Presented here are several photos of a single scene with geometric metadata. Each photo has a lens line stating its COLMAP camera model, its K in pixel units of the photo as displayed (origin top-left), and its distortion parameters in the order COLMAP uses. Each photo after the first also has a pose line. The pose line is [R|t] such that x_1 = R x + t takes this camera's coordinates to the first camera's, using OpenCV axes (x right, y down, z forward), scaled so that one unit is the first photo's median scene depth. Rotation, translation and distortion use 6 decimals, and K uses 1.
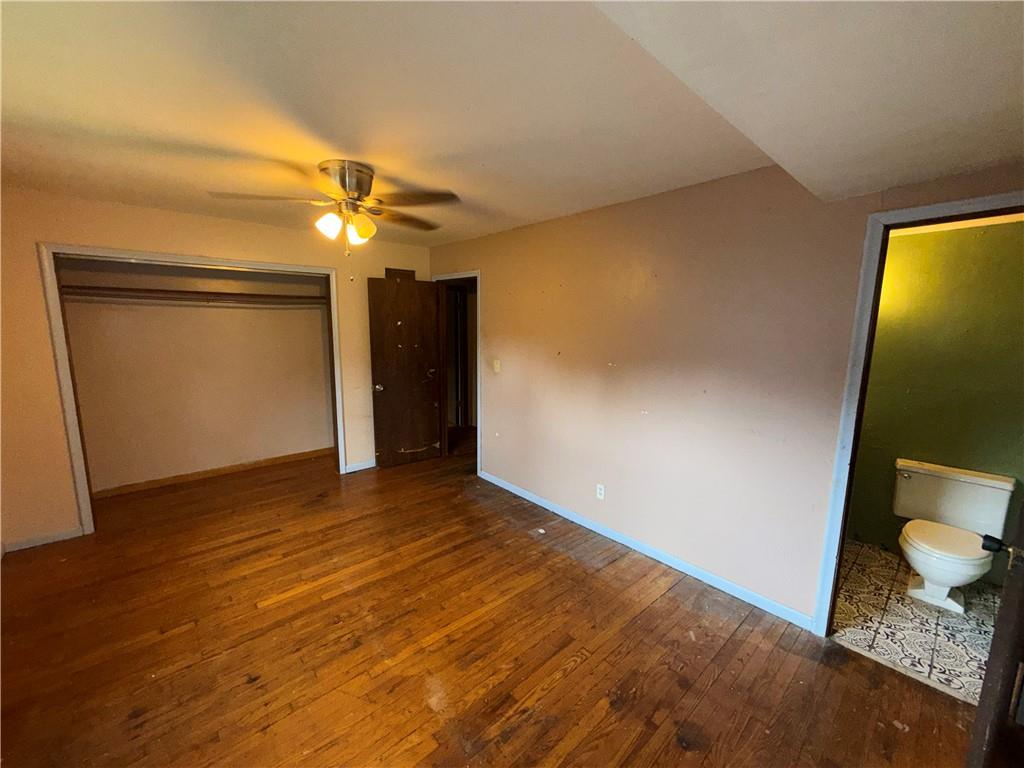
lens RADIAL K [[407.7, 0, 509.8], [0, 407.7, 384.2], [0, 0, 1]] dist [0.002768, -0.000635]
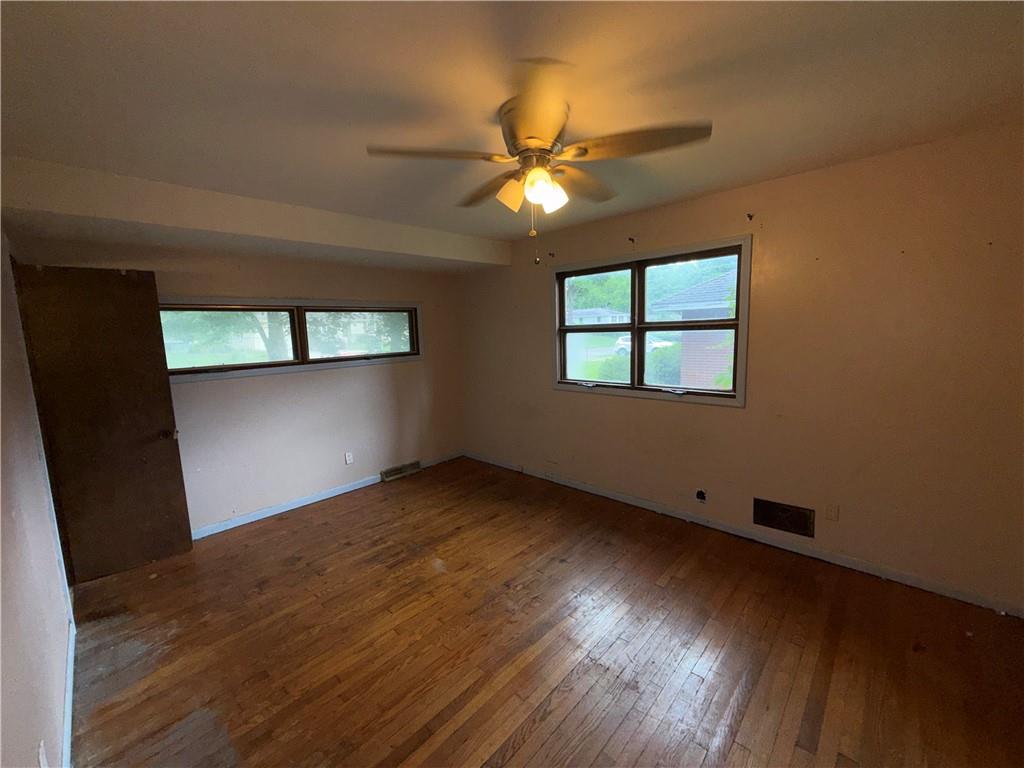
lens RADIAL K [[407.7, 0, 511.9], [0, 407.7, 382.6], [0, 0, 1]] dist [0.002768, -0.000635]
pose [[-0.996005, 0.039797, -0.079944, -0.290270], [0.016296, 0.961178, 0.275447, -0.261769], [0.087802, 0.273044, -0.957986, 1.851495]]
